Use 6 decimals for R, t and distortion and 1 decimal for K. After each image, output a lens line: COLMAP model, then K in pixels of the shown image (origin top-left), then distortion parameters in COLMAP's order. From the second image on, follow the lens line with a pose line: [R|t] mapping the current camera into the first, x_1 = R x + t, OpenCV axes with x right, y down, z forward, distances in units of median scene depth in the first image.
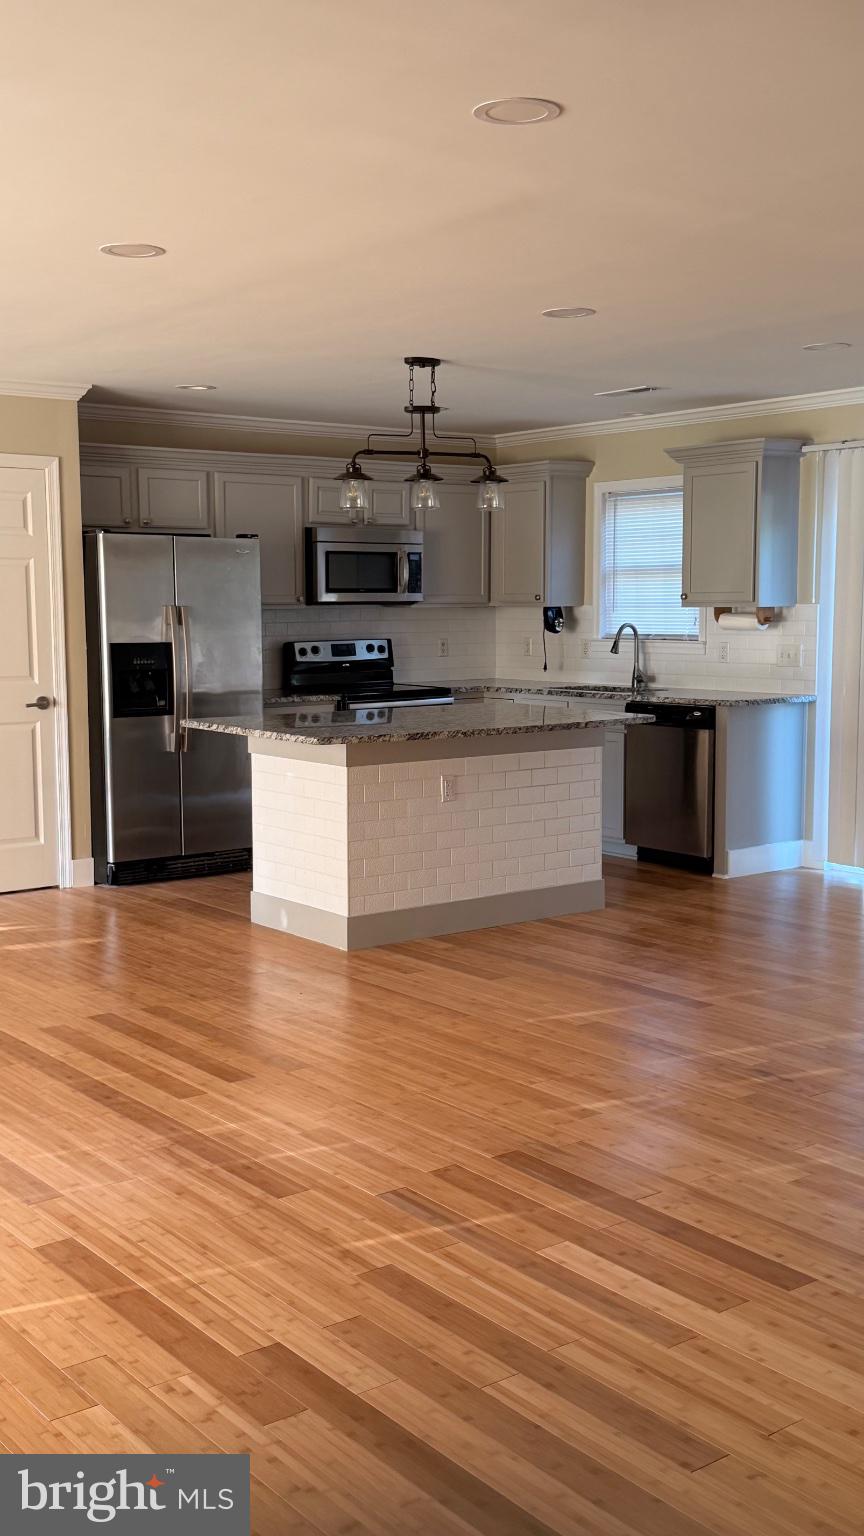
lens RADIAL K [[1603.0, 0, 419.2], [0, 1603.0, 771.5], [0, 0, 1]] dist [0.188107, -0.426520]
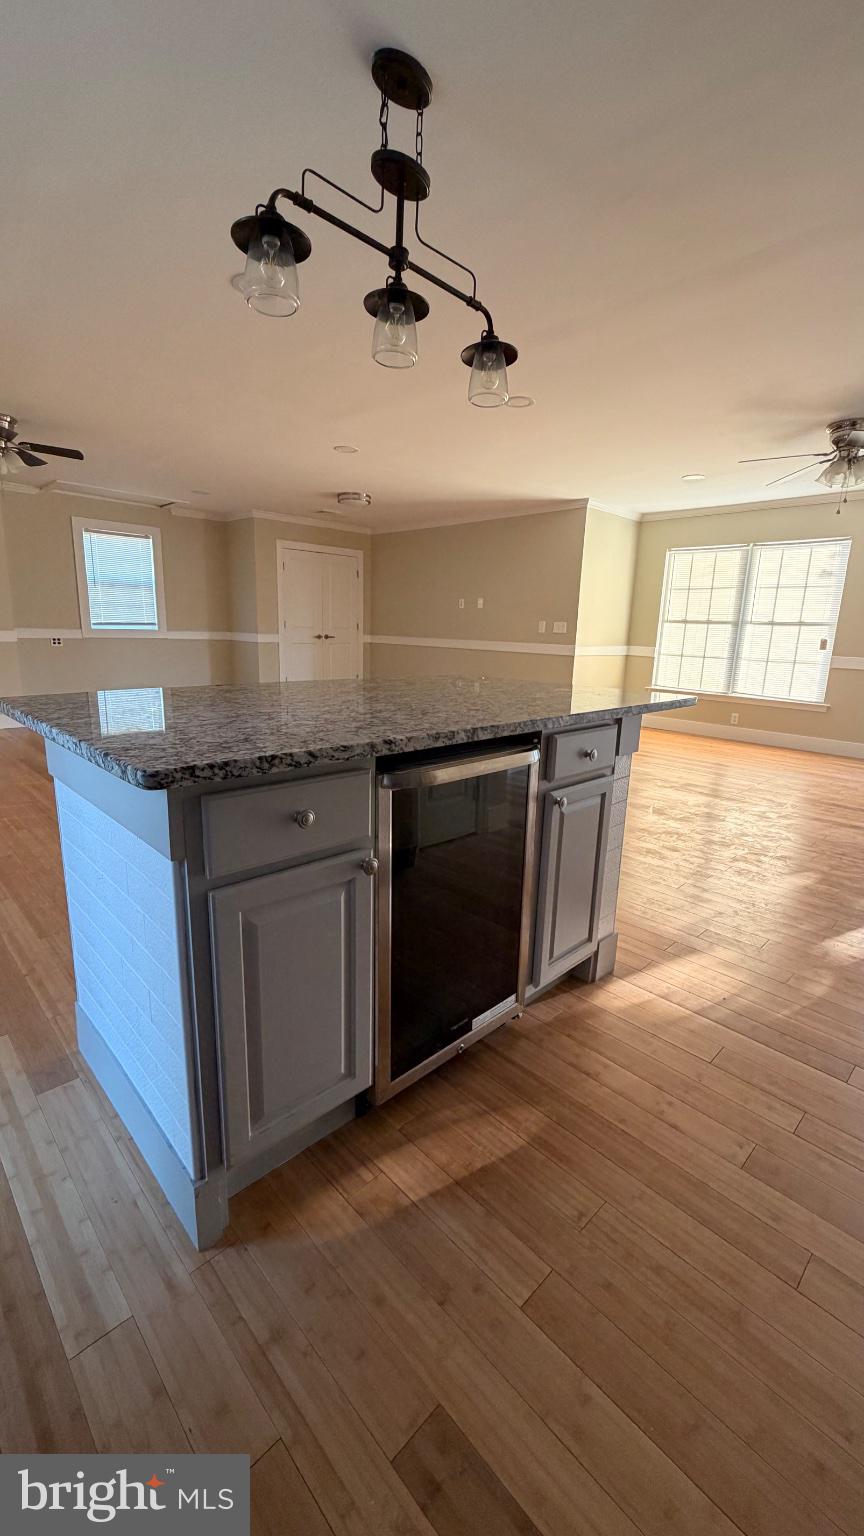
lens RADIAL K [[613.7, 0, 431.5], [0, 613.7, 766.0], [0, 0, 1]] dist [0.000007, 0.000009]
pose [[-0.992763, 0.000008, -0.120089, 0.016923], [-0.039707, 0.943731, 0.328322, -0.091648], [0.113335, 0.330715, -0.936901, 1.232462]]
